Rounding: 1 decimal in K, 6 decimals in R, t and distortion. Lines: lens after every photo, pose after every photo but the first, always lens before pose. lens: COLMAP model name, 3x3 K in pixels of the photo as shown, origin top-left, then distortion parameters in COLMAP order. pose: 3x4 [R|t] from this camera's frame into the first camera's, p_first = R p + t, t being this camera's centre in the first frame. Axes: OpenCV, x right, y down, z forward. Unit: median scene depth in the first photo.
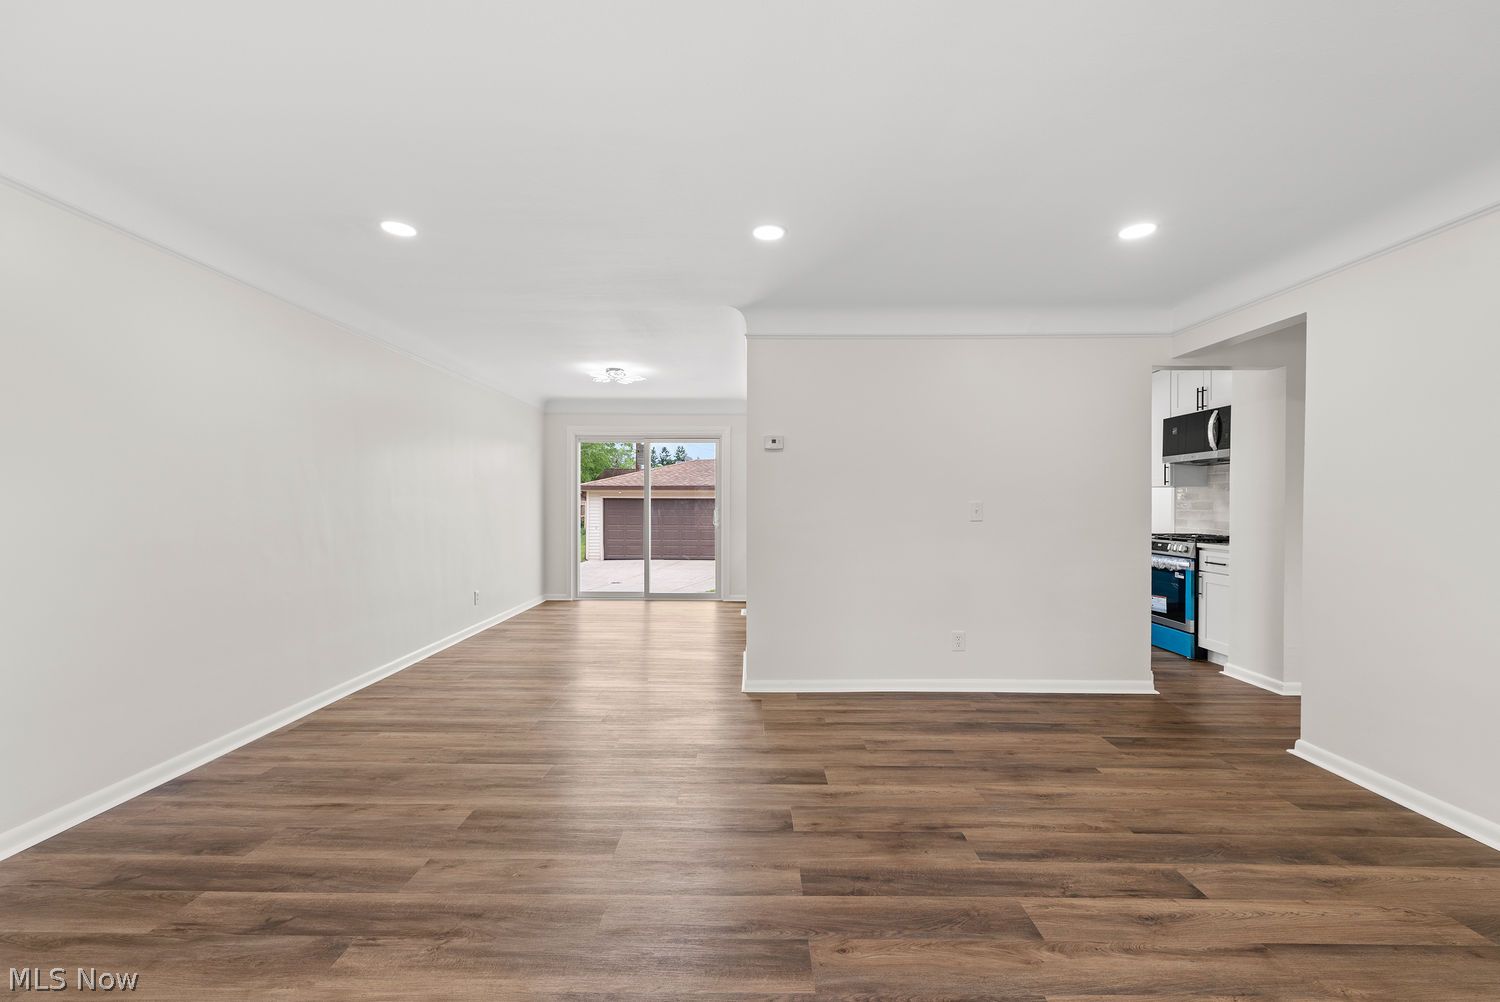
lens RADIAL K [[595.9, 0, 743.4], [0, 595.9, 504.0], [0, 0, 1]] dist [0.005059, -0.002158]
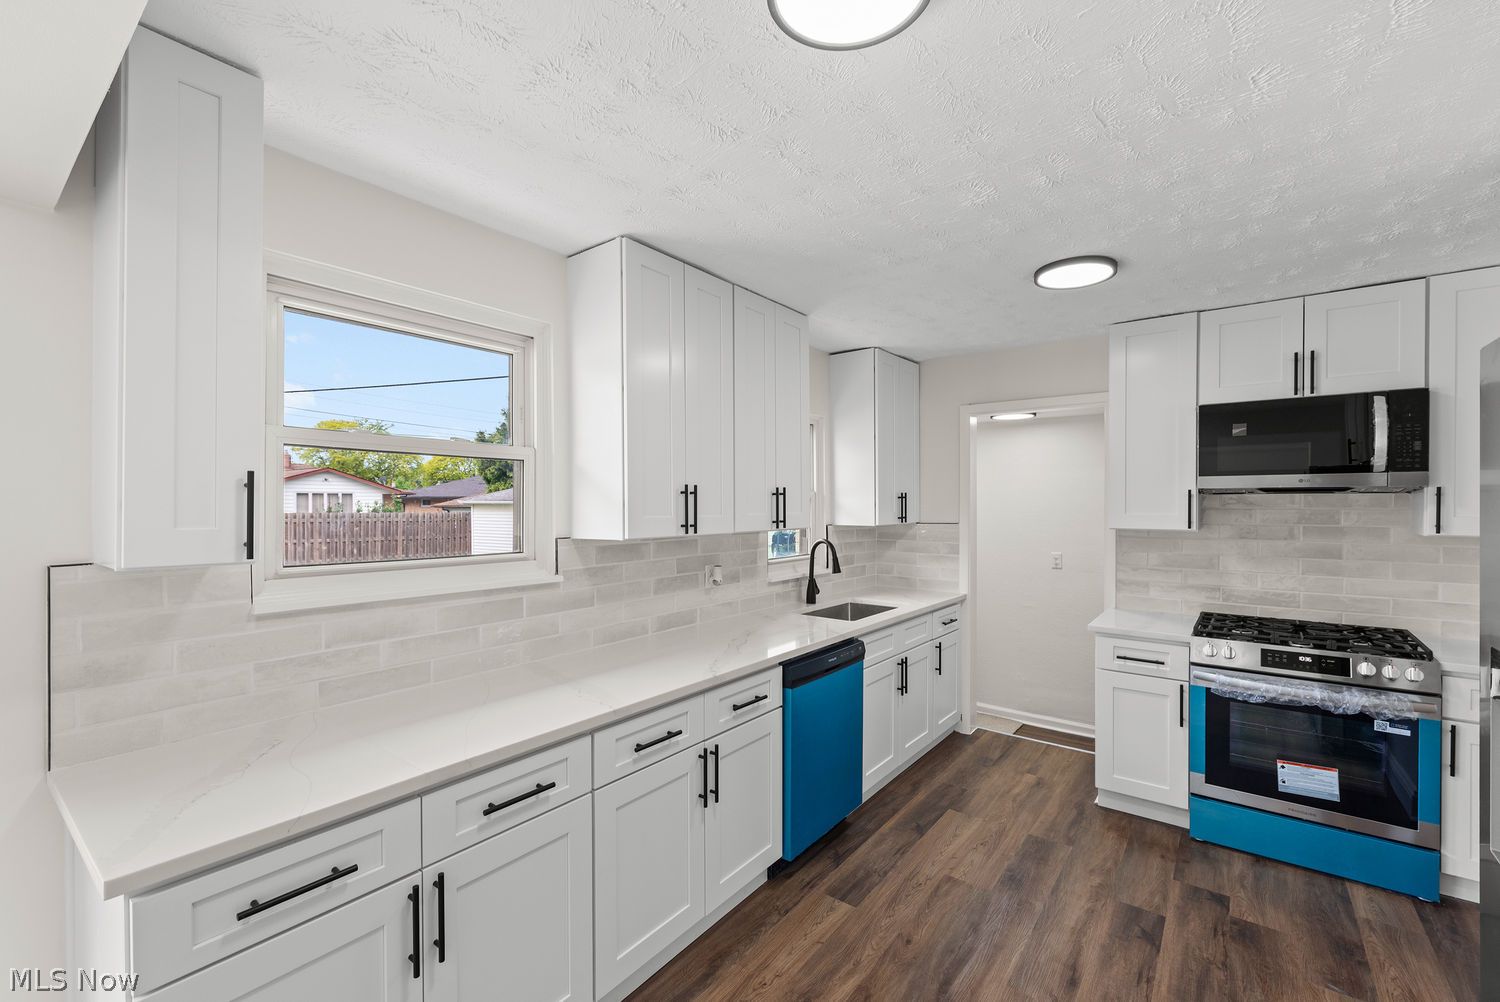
lens RADIAL K [[630.2, 0, 741.3], [0, 630.2, 506.3], [0, 0, 1]] dist [0.002454, -0.001496]
pose [[0.607457, -0.008034, 0.794312, 0.014163], [0.001997, 0.999961, 0.008587, -0.120752], [-0.794350, -0.003630, 0.607450, 2.054066]]
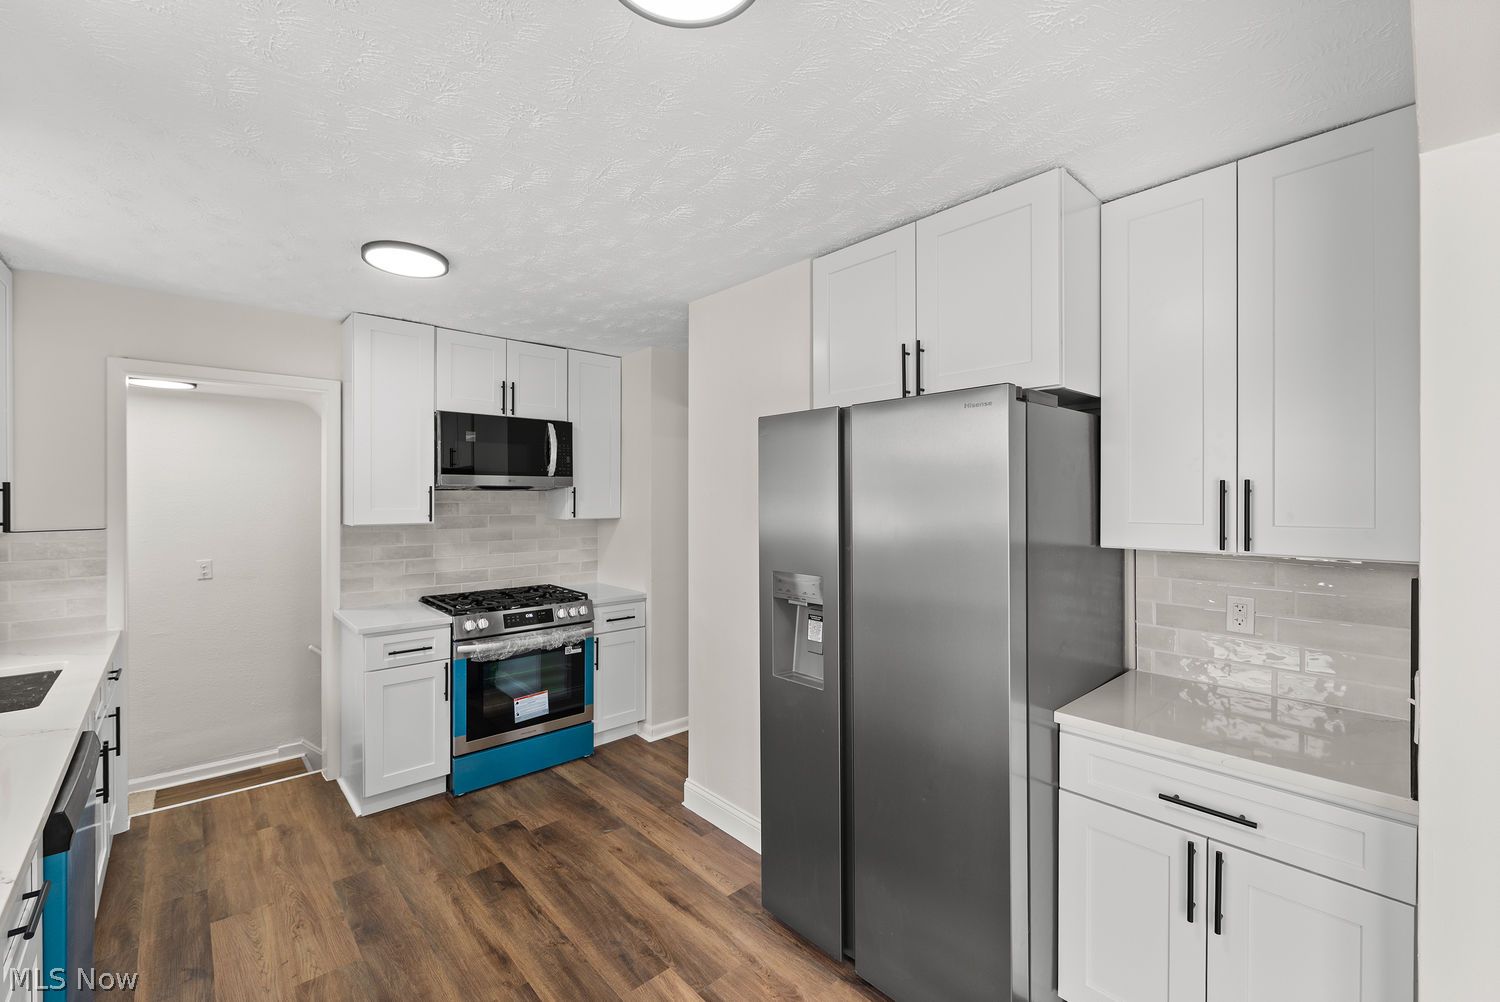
lens RADIAL K [[630.2, 0, 744.5], [0, 630.2, 496.3], [0, 0, 1]] dist [0.002454, -0.001496]
pose [[-0.678753, -0.001892, 0.734364, 0.073364], [-0.000548, 0.999998, 0.002069, -0.121507], [-0.734366, 0.001002, -0.678753, 2.520186]]
